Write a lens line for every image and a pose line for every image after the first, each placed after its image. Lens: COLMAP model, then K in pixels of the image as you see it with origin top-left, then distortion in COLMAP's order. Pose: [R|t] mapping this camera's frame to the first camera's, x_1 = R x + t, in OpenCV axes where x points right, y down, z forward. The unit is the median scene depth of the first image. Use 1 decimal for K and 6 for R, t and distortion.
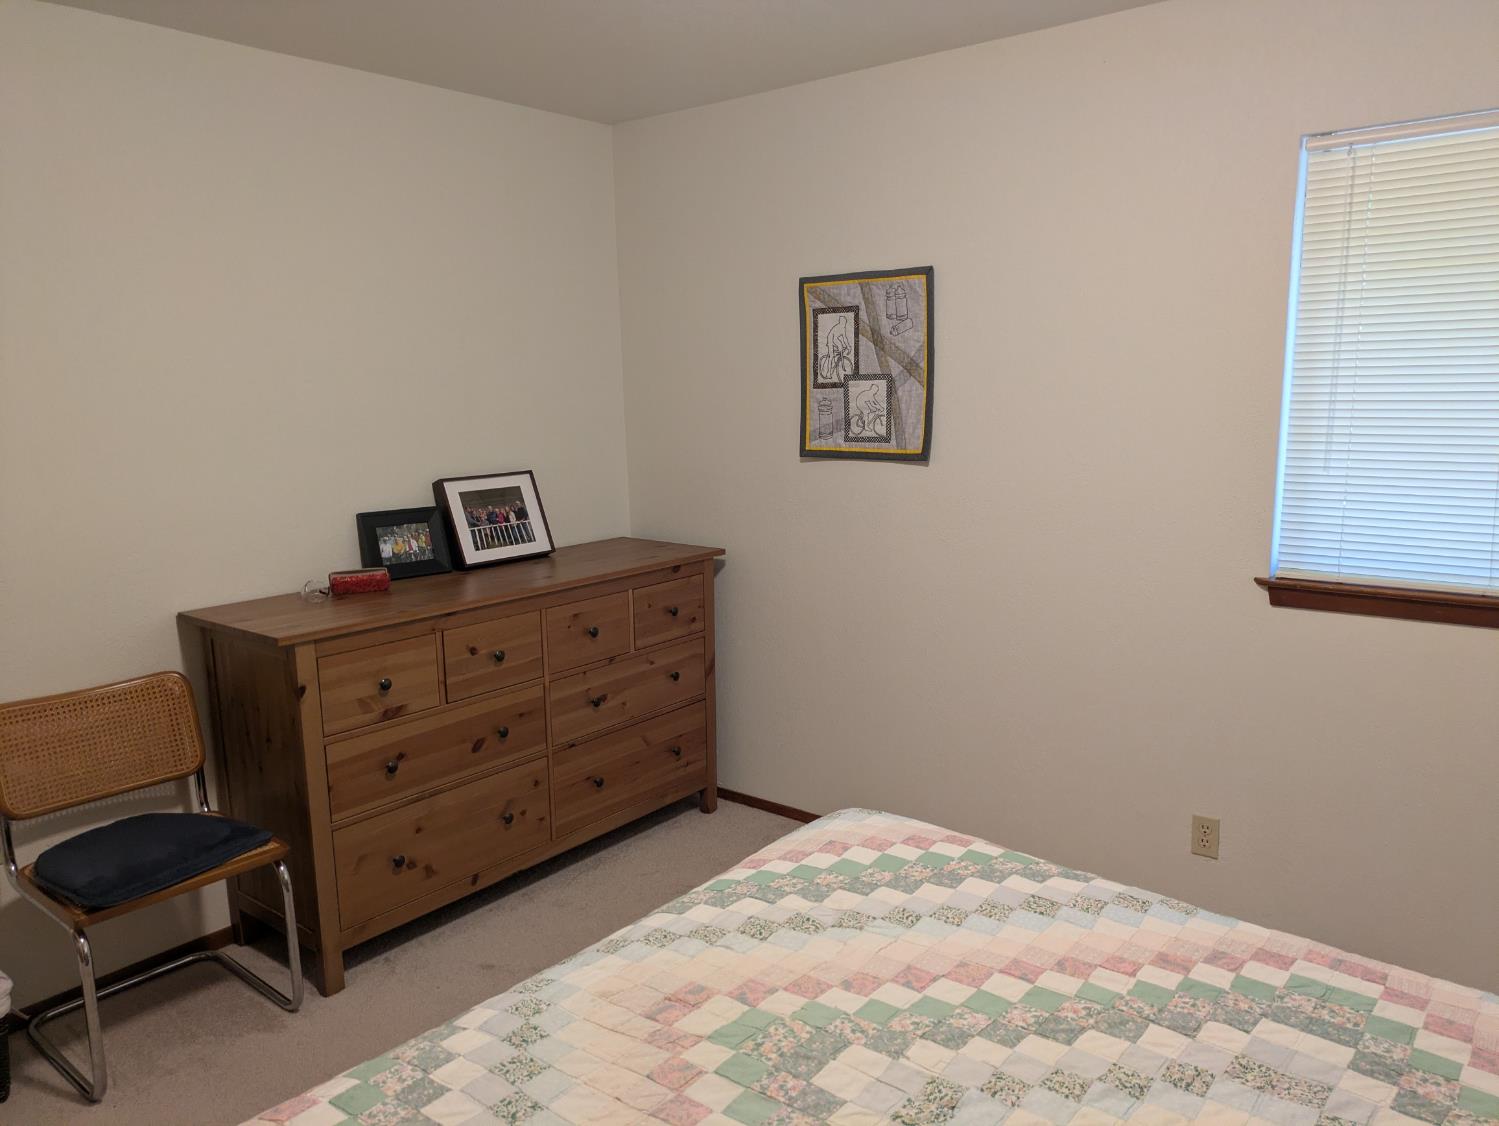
lens RADIAL K [[1118.2, 0, 749.5], [0, 1118.2, 563.0], [0, 0, 1]] dist [0.030518, -0.001603]
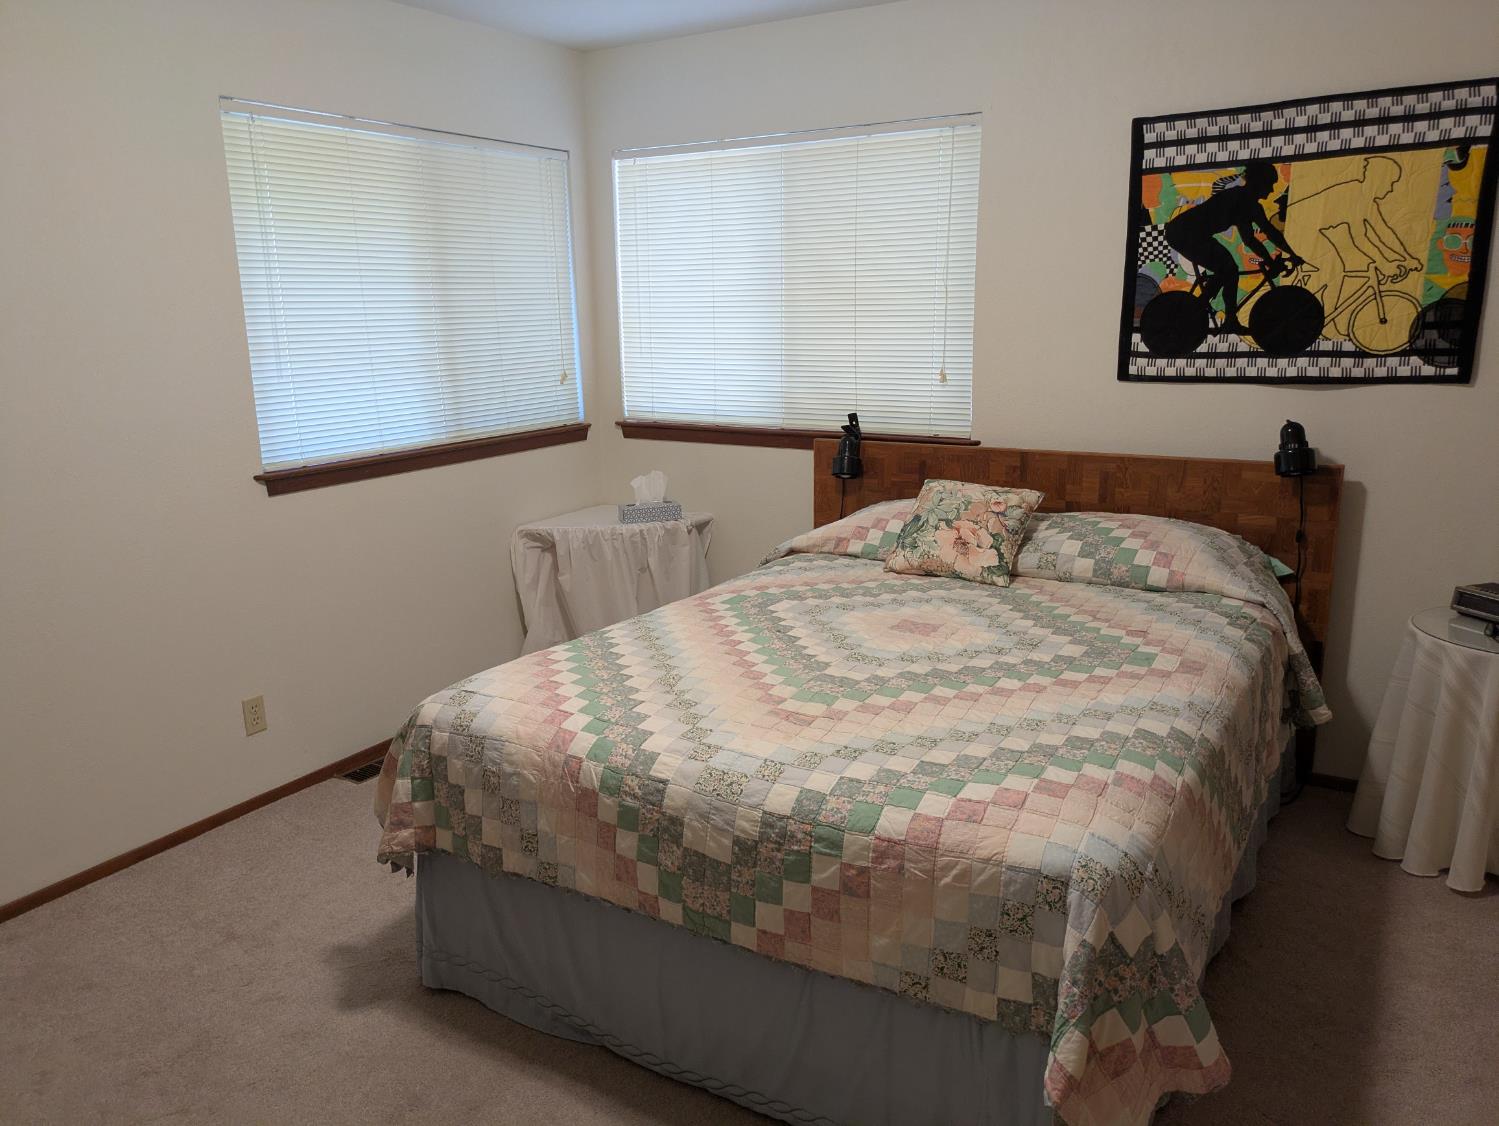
lens RADIAL K [[1118.2, 0, 749.5], [0, 1118.2, 563.0], [0, 0, 1]] dist [0.030518, -0.001603]
pose [[-0.146516, -0.201585, 0.968451, -1.259840], [0.183140, 0.956563, 0.226817, -0.116174], [-0.972107, 0.210595, -0.103233, 1.044126]]
